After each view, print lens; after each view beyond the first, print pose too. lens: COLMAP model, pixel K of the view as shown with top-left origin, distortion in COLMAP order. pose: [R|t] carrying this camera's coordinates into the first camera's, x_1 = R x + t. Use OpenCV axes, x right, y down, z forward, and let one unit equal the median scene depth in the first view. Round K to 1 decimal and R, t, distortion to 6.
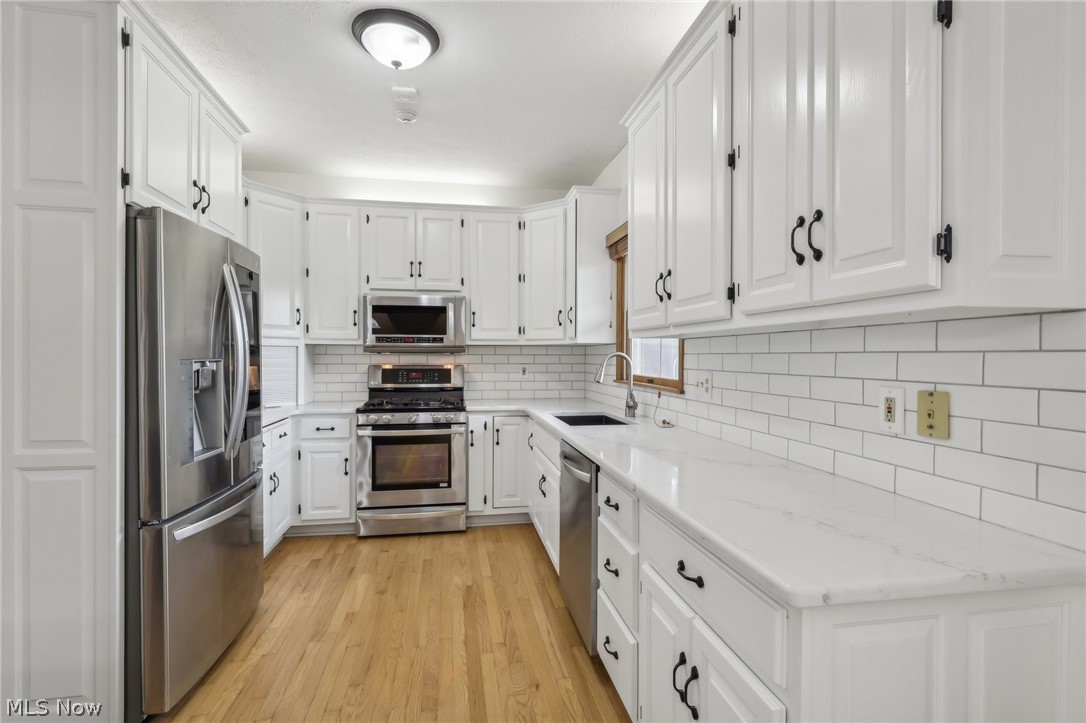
lens RADIAL K [[517.2, 0, 545.3], [0, 517.2, 362.0], [0, 0, 1]] dist [-0.001038, -0.000355]
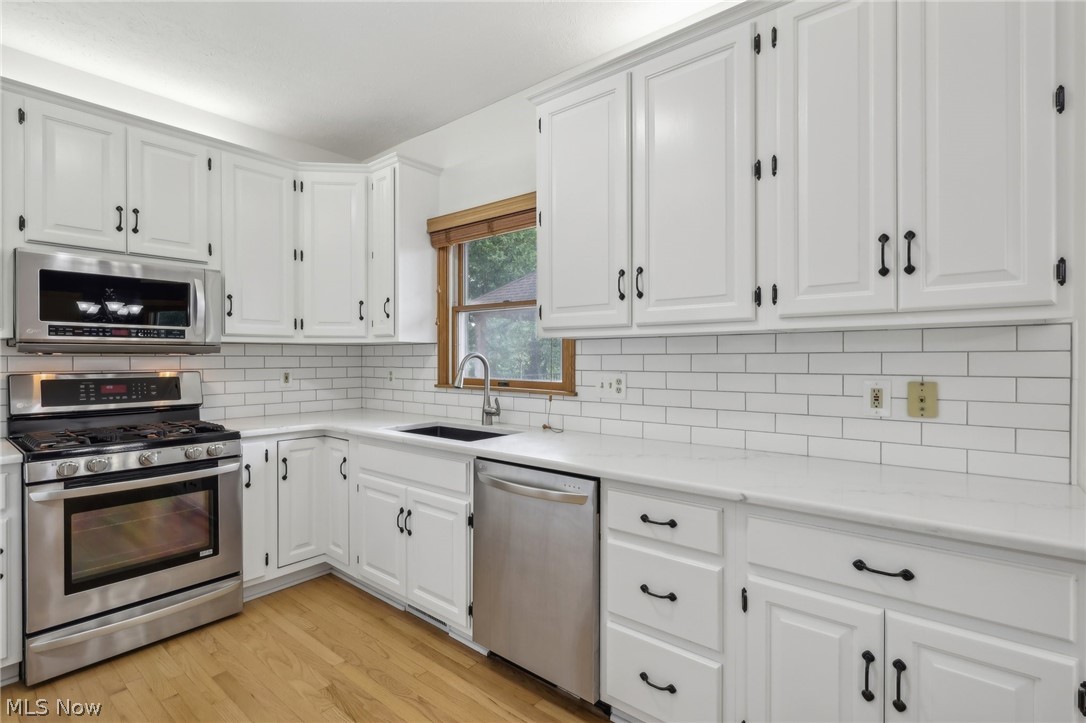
lens RADIAL K [[513.8, 0, 546.2], [0, 513.8, 358.2], [0, 0, 1]] dist [0.002254, 0.000448]
pose [[0.764428, -0.003935, 0.644697, -0.287467], [0.011069, 0.999914, -0.007022, -0.001845], [-0.644614, 0.012504, 0.764406, 0.214179]]
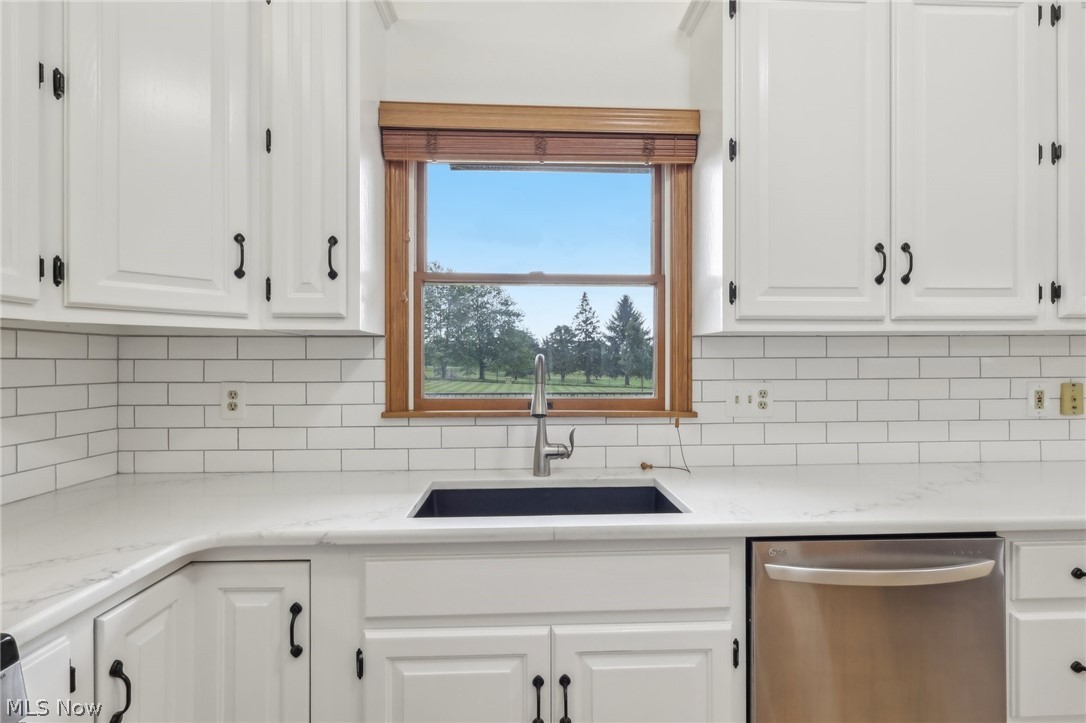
lens RADIAL K [[517.2, 0, 545.3], [0, 517.2, 362.0], [0, 0, 1]] dist [-0.001038, -0.000355]
pose [[0.138495, 0.001803, 0.990362, -0.317216], [0.015536, 0.999871, -0.003993, -0.007338], [-0.990241, 0.015939, 0.138449, 0.793175]]
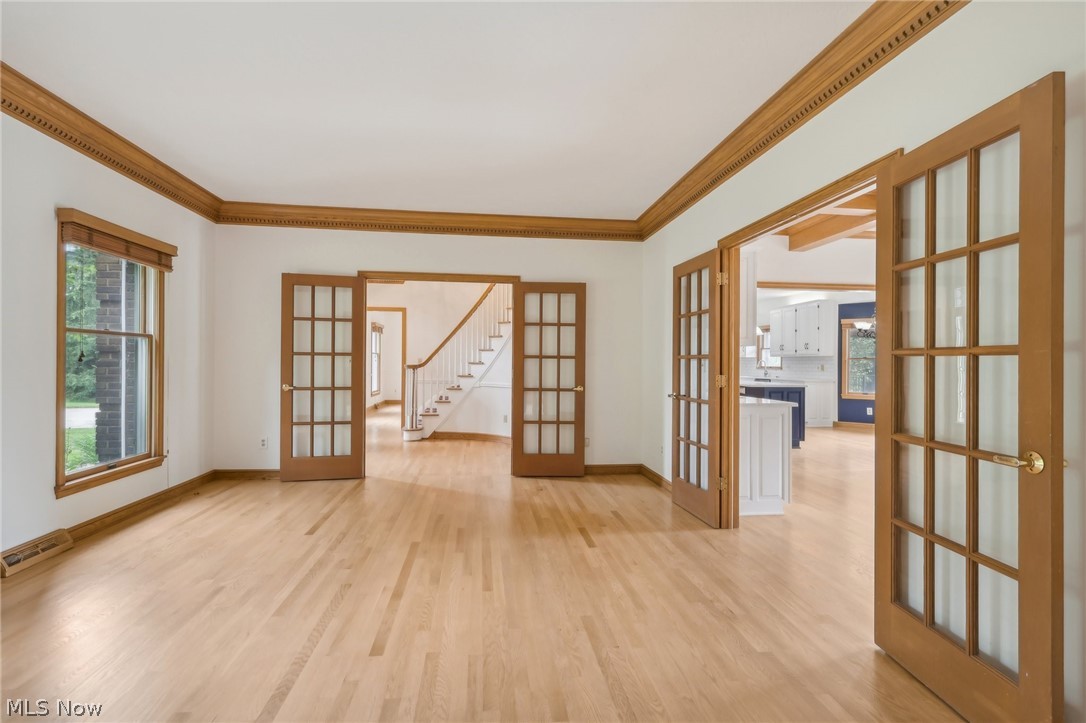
lens RADIAL K [[513.8, 0, 546.2], [0, 513.8, 358.2], [0, 0, 1]] dist [0.002254, 0.000448]
pose [[0.998250, 0.001467, -0.059122, -1.067146], [-0.002552, 0.999830, -0.018278, 0.036326], [0.059086, 0.018397, 0.998083, -2.512953]]
